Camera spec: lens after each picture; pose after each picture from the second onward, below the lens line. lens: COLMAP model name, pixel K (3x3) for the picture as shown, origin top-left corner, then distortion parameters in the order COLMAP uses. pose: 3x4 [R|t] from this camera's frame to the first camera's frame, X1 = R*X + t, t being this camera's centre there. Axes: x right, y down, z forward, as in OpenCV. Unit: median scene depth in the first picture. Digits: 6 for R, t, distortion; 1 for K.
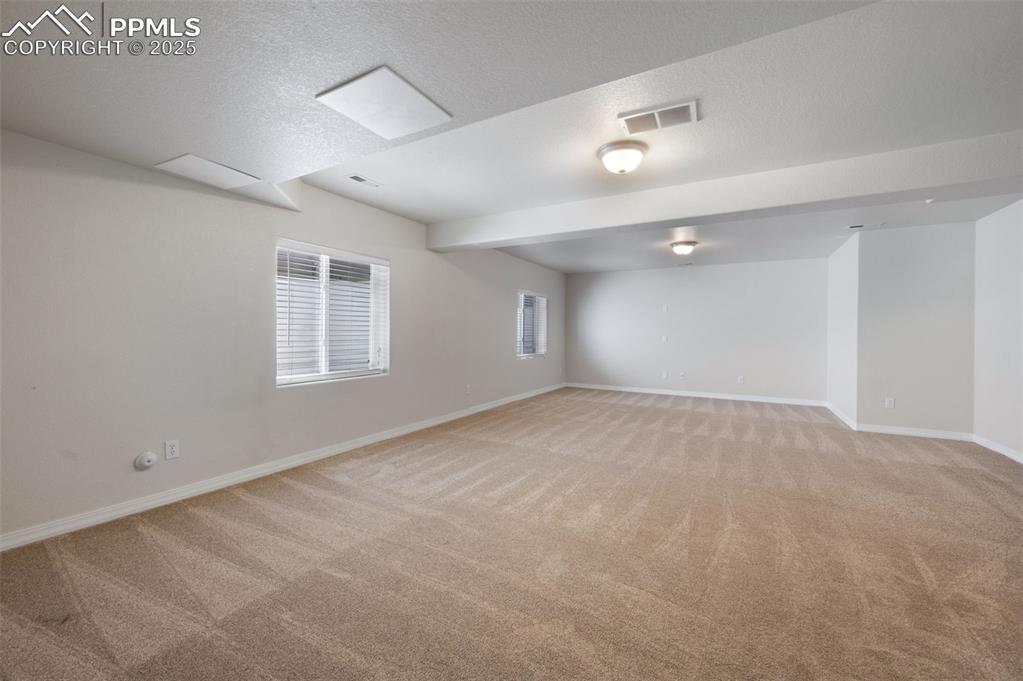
lens RADIAL K [[408.5, 0, 506.7], [0, 408.5, 345.1], [0, 0, 1]] dist [0.000176, 0.000142]
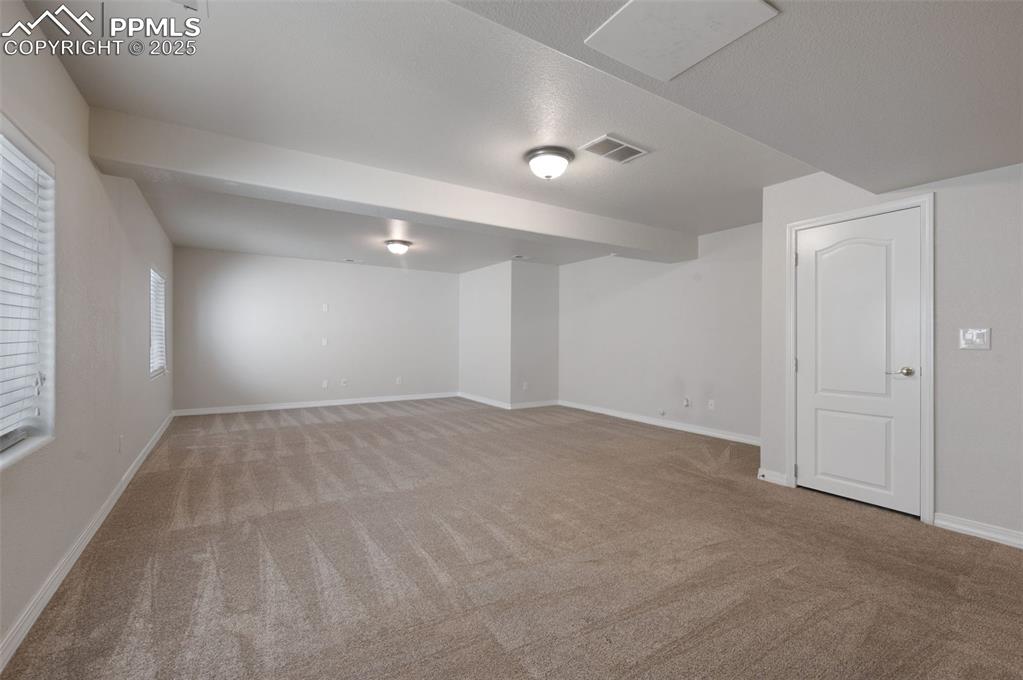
lens RADIAL K [[444.3, 0, 509.2], [0, 444.3, 341.2], [0, 0, 1]] dist [-0.001386, -0.000204]
pose [[0.464466, -0.011281, 0.885519, -0.536293], [0.024593, 0.999698, -0.000164, -0.015497], [-0.885249, 0.021853, 0.464603, 0.426808]]
